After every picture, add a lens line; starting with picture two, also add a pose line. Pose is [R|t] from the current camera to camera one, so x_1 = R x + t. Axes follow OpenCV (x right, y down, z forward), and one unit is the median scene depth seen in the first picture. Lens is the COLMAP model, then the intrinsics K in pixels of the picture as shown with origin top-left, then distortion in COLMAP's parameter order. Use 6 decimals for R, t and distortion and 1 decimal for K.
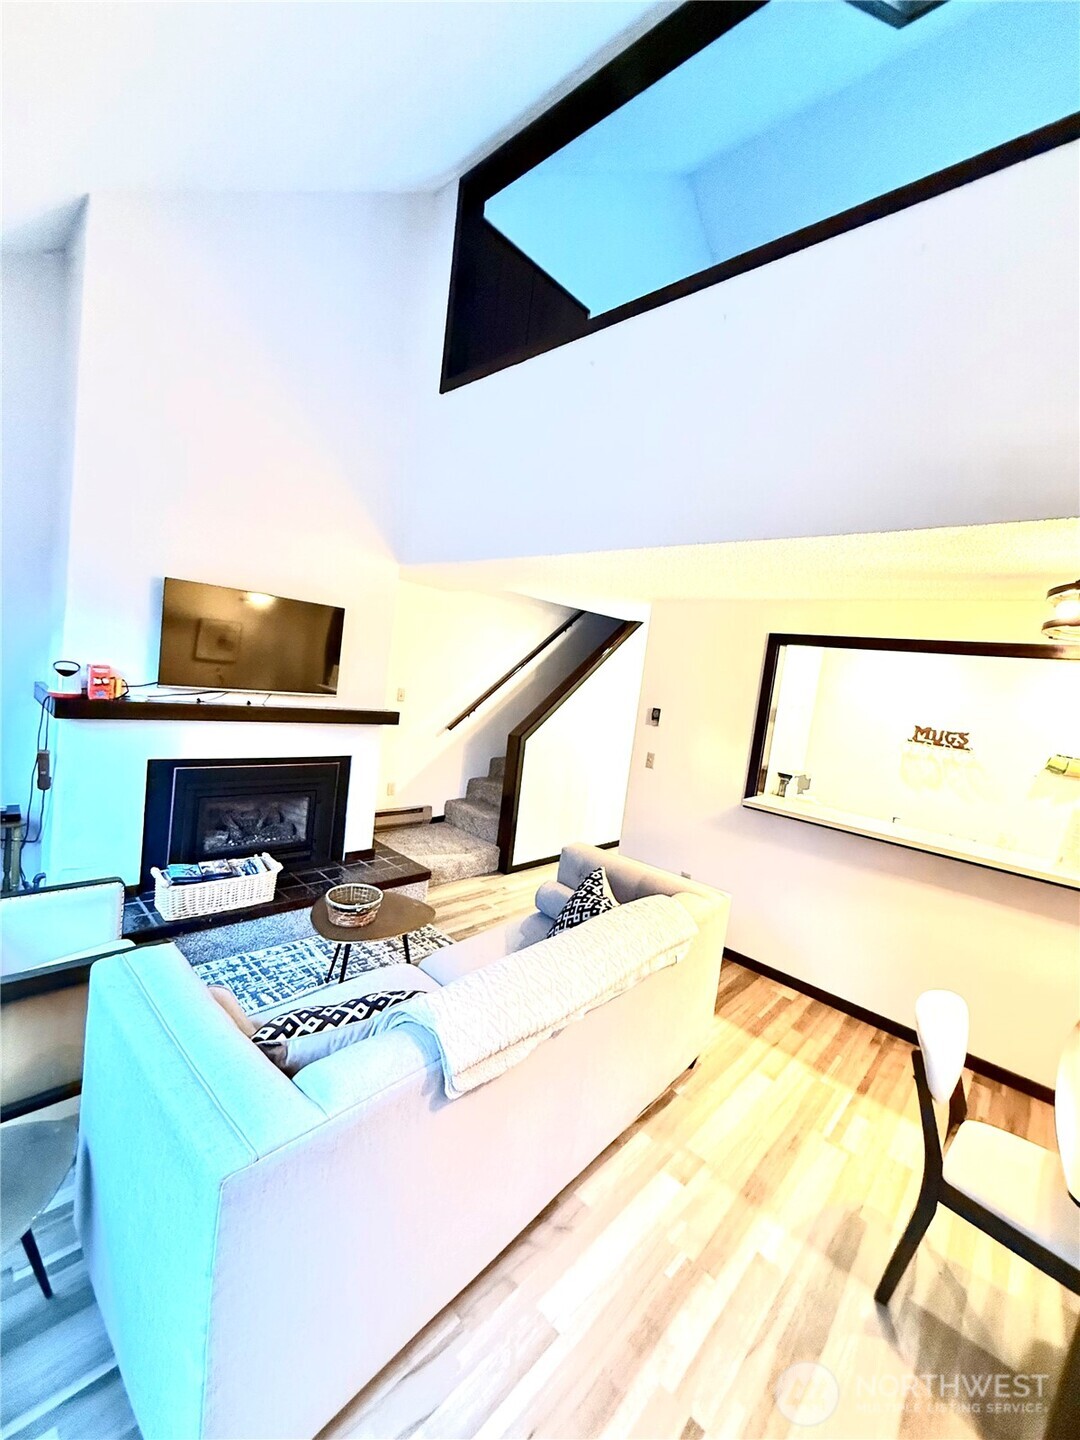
lens RADIAL K [[575.6, 0, 537.5], [0, 575.6, 714.6], [0, 0, 1]] dist [-0.002184, 0.000109]
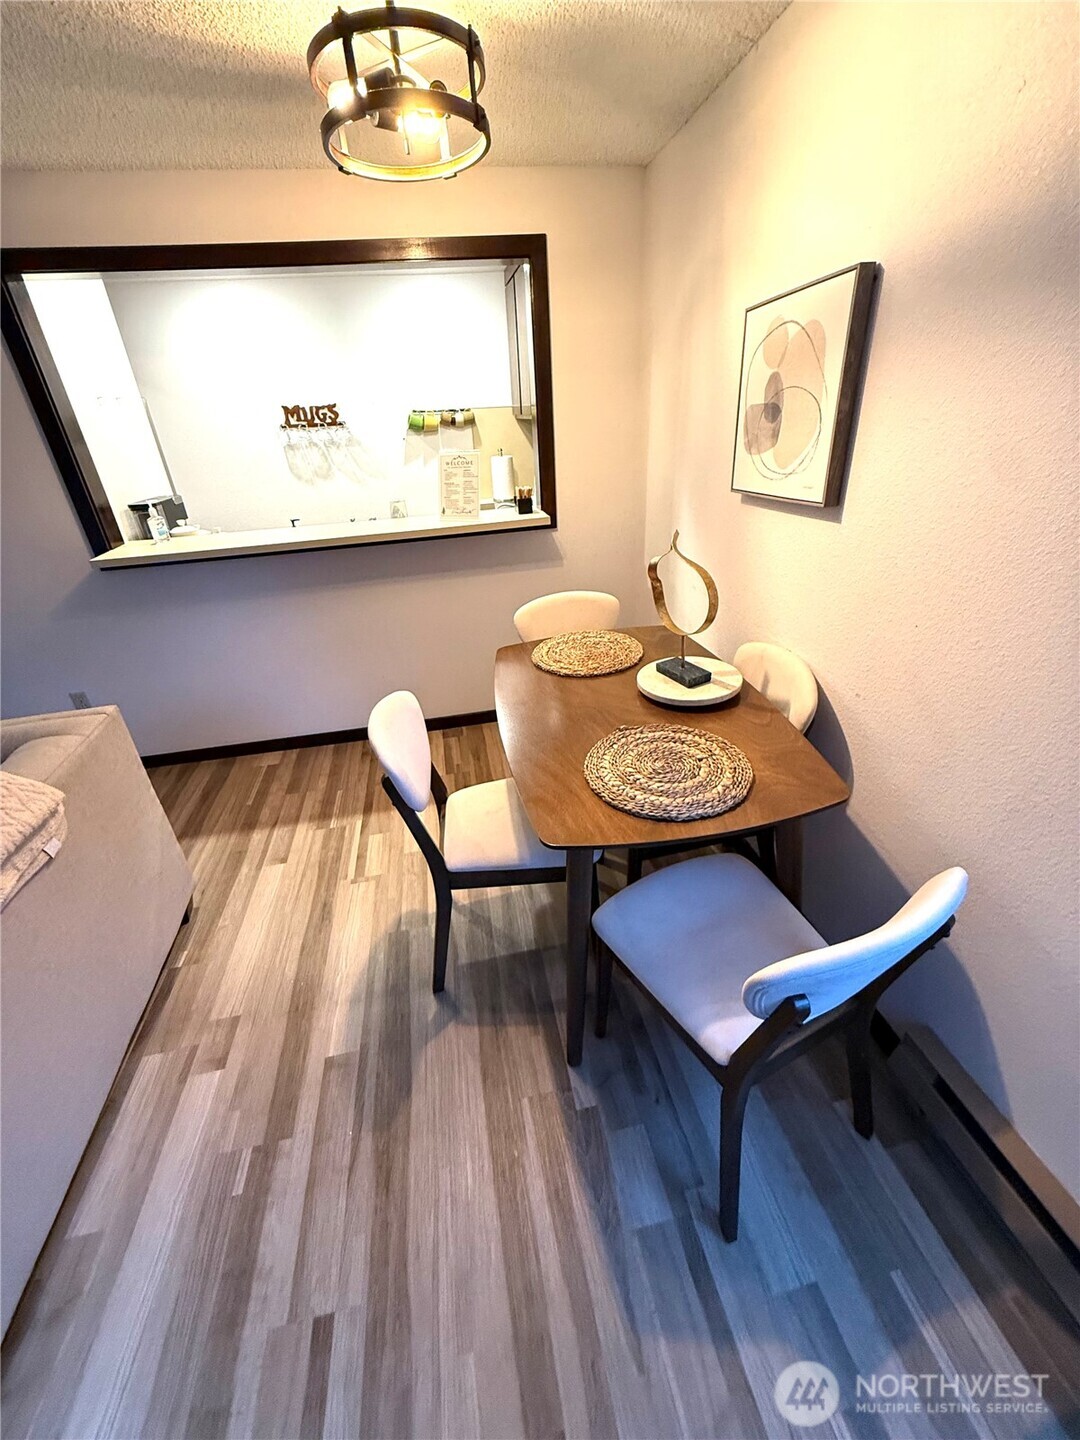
lens RADIAL K [[575.6, 0, 538.5], [0, 575.6, 717.6], [0, 0, 1]] dist [-0.002184, 0.000109]
pose [[0.585181, -0.509220, 0.631077, 0.182189], [0.188207, 0.842278, 0.505120, 0.076036], [-0.788759, -0.176813, 0.588724, 0.205762]]
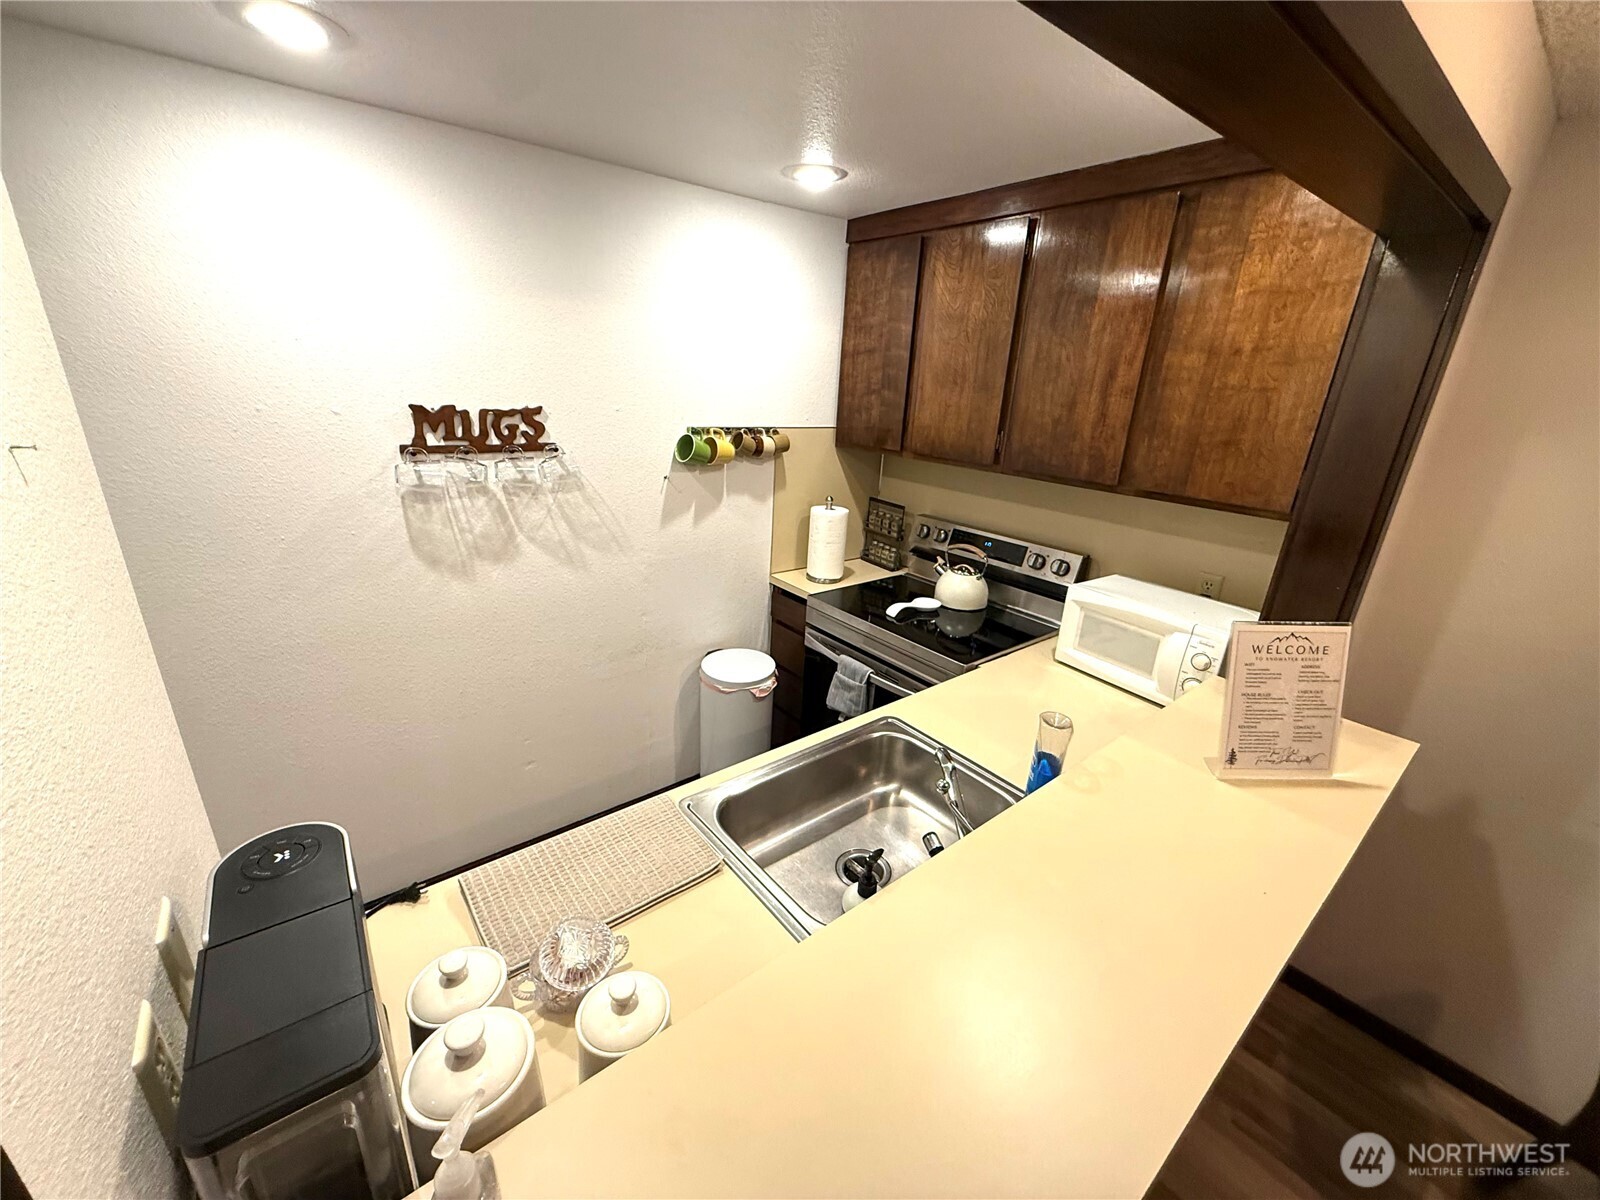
lens RADIAL K [[639.6, 0, 798.7], [0, 639.6, 602.3], [0, 0, 1]] dist [-0.002184, 0.000109]
pose [[0.155701, -0.437366, 0.885702, 0.481688], [0.058886, 0.899153, 0.433656, -0.043237], [-0.986048, -0.015365, 0.165753, 1.116597]]
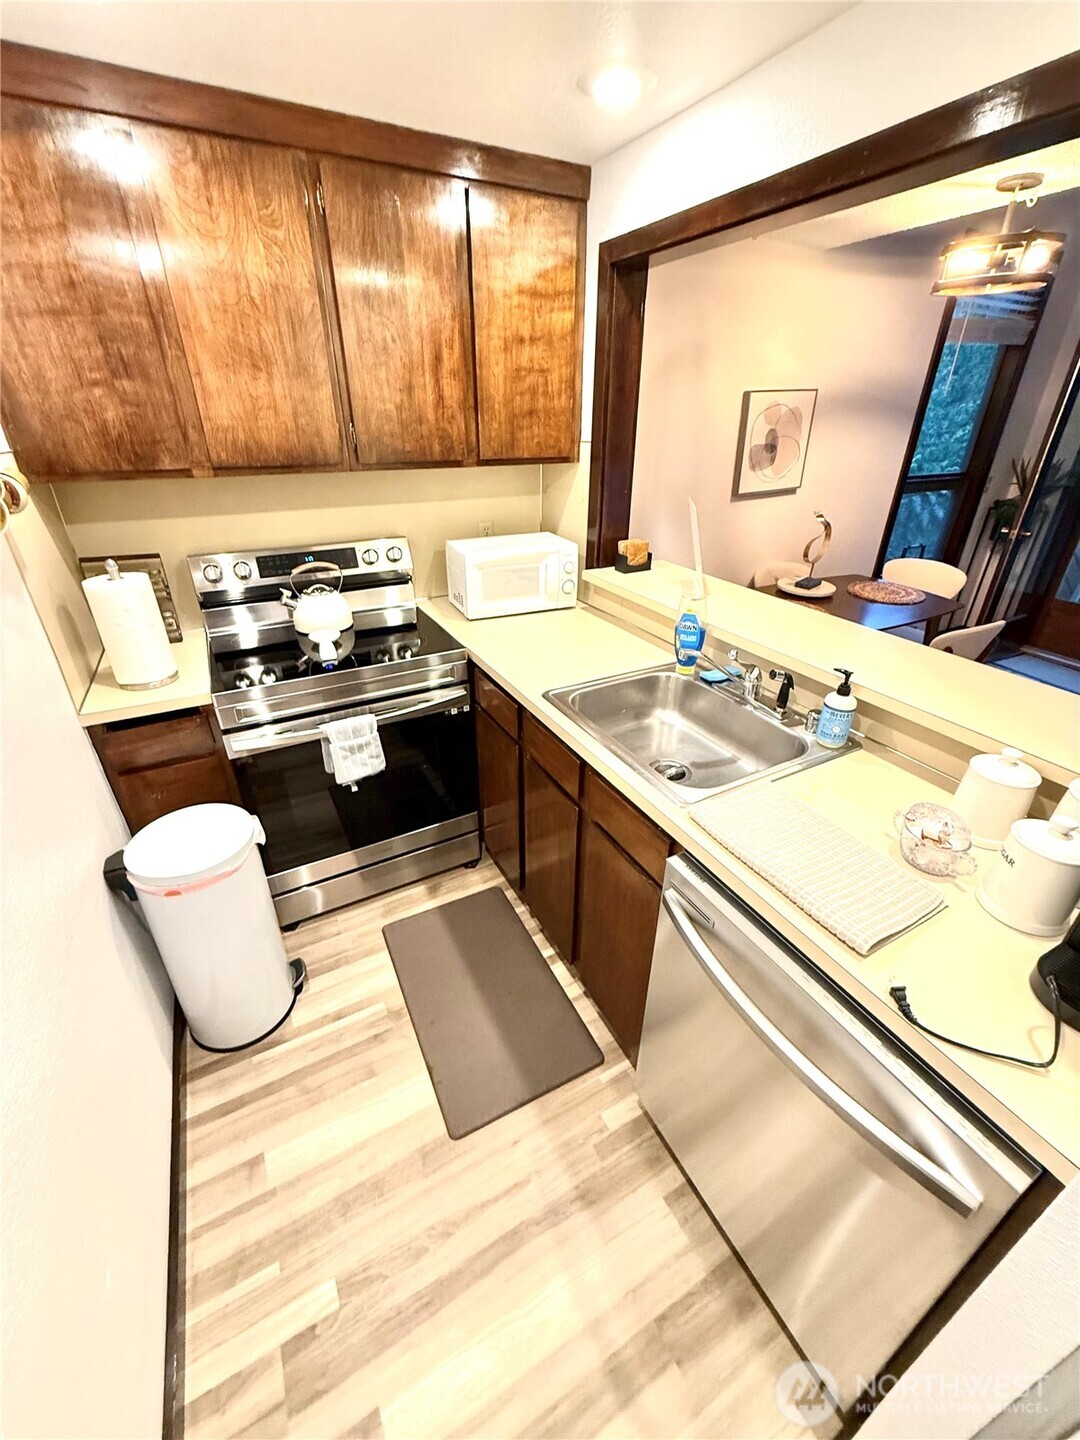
lens RADIAL K [[575.6, 0, 540.4], [0, 575.6, 720.4], [0, 0, 1]] dist [-0.002184, 0.000109]
pose [[-0.939367, -0.258606, 0.225196, 0.727179], [-0.088572, 0.817406, 0.569212, -0.011391], [-0.331278, 0.514753, -0.790749, 1.455187]]
